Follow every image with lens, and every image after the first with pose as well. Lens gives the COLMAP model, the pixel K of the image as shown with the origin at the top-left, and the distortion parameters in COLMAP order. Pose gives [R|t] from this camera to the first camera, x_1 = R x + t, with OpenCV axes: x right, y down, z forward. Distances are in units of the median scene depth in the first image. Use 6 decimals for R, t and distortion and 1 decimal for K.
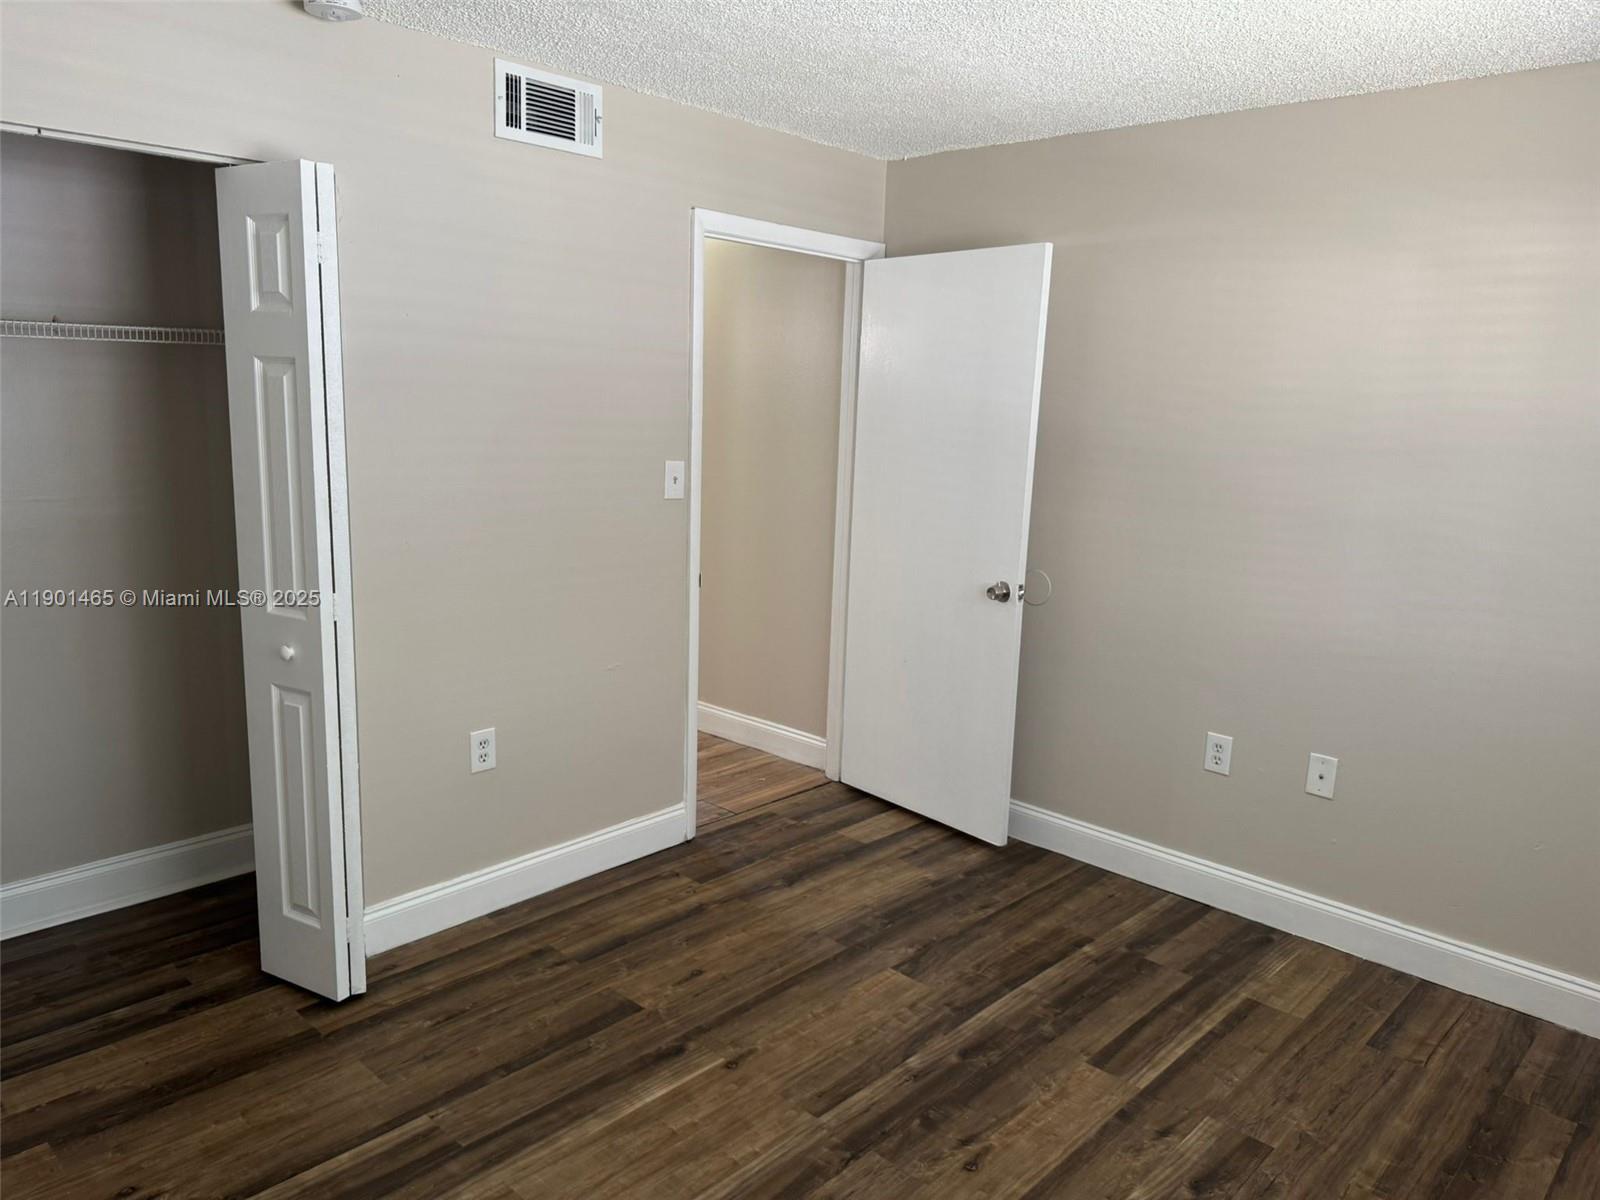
lens RADIAL K [[1136.8, 0, 811.0], [0, 1136.8, 604.5], [0, 0, 1]] dist [0.042362, -0.048292]
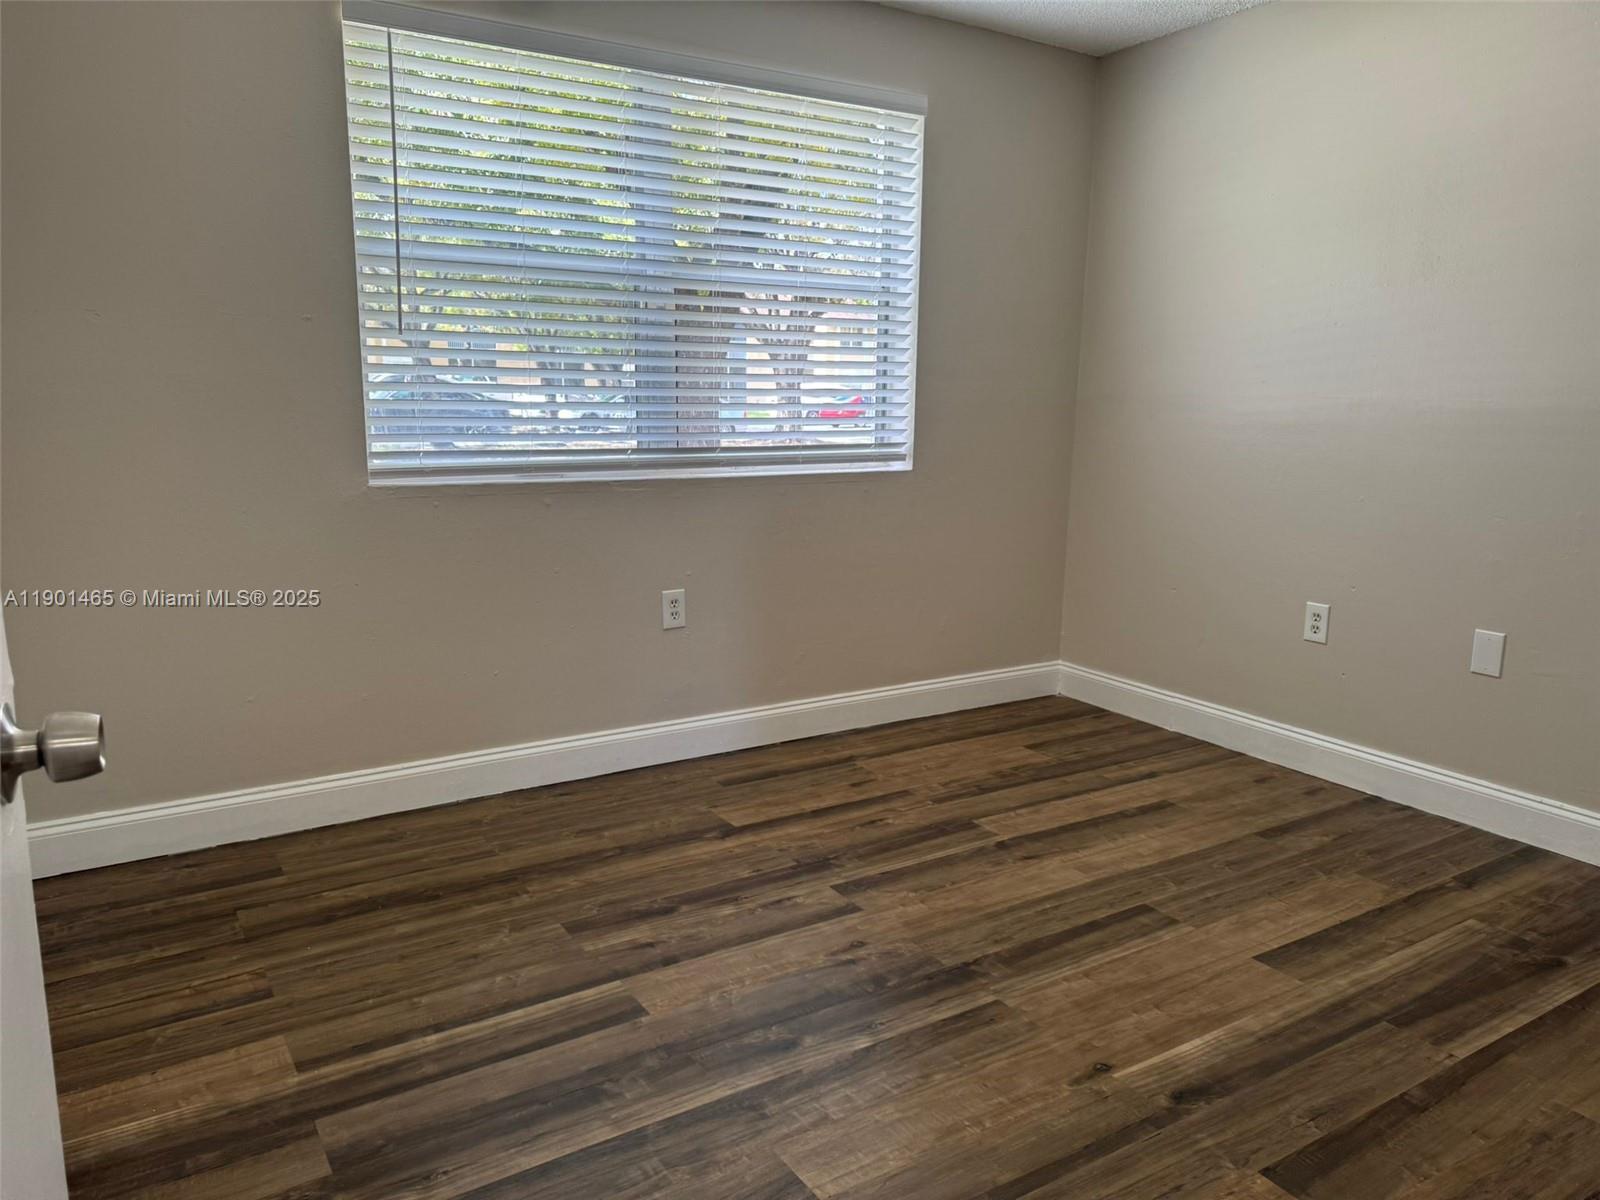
lens RADIAL K [[1136.8, 0, 806.3], [0, 1136.8, 602.6], [0, 0, 1]] dist [0.042362, -0.048292]
pose [[-0.967101, -0.097333, 0.235037, -0.026460], [-0.005656, 0.931909, 0.362647, -0.157096], [-0.254331, 0.349387, -0.901801, 1.551308]]
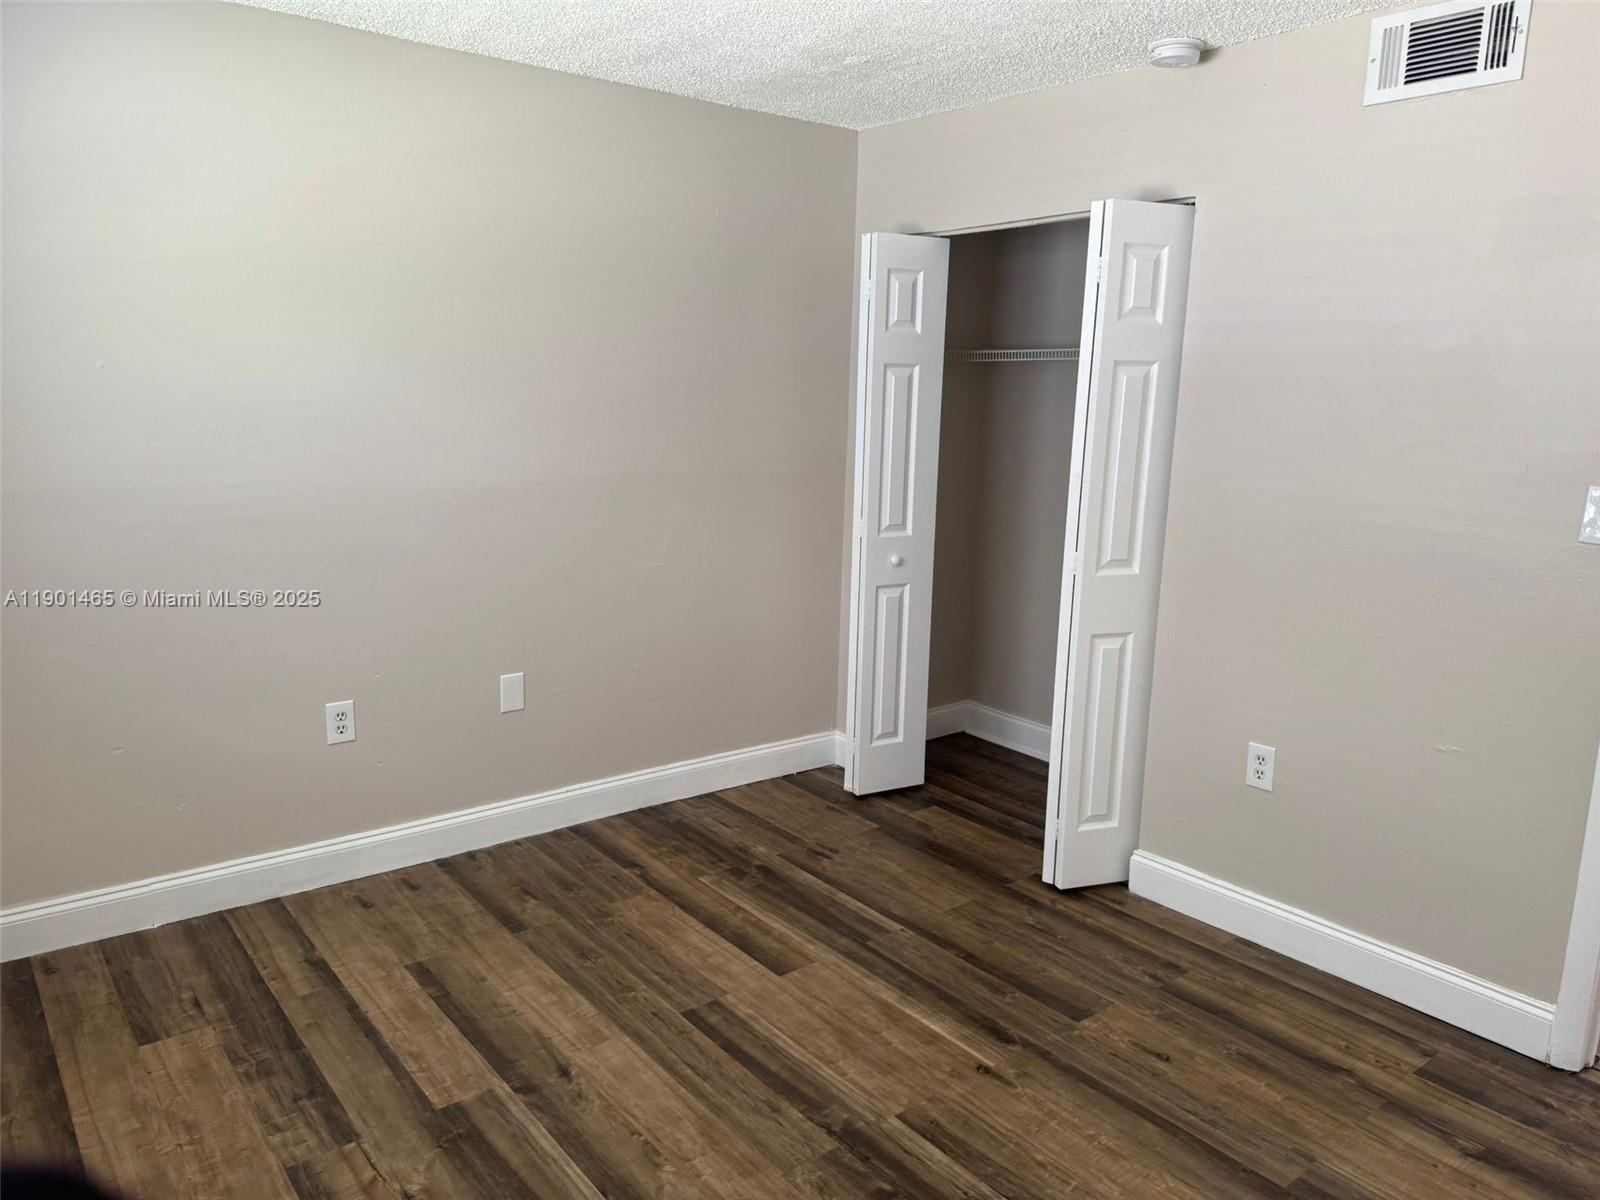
lens RADIAL K [[1136.8, 0, 800.7], [0, 1136.8, 605.1], [0, 0, 1]] dist [0.042362, -0.048292]
pose [[-0.149629, 0.155349, -0.976462, 0.791239], [-0.211074, 0.959795, 0.185042, -0.112703], [0.965950, 0.233794, -0.110823, 0.822814]]
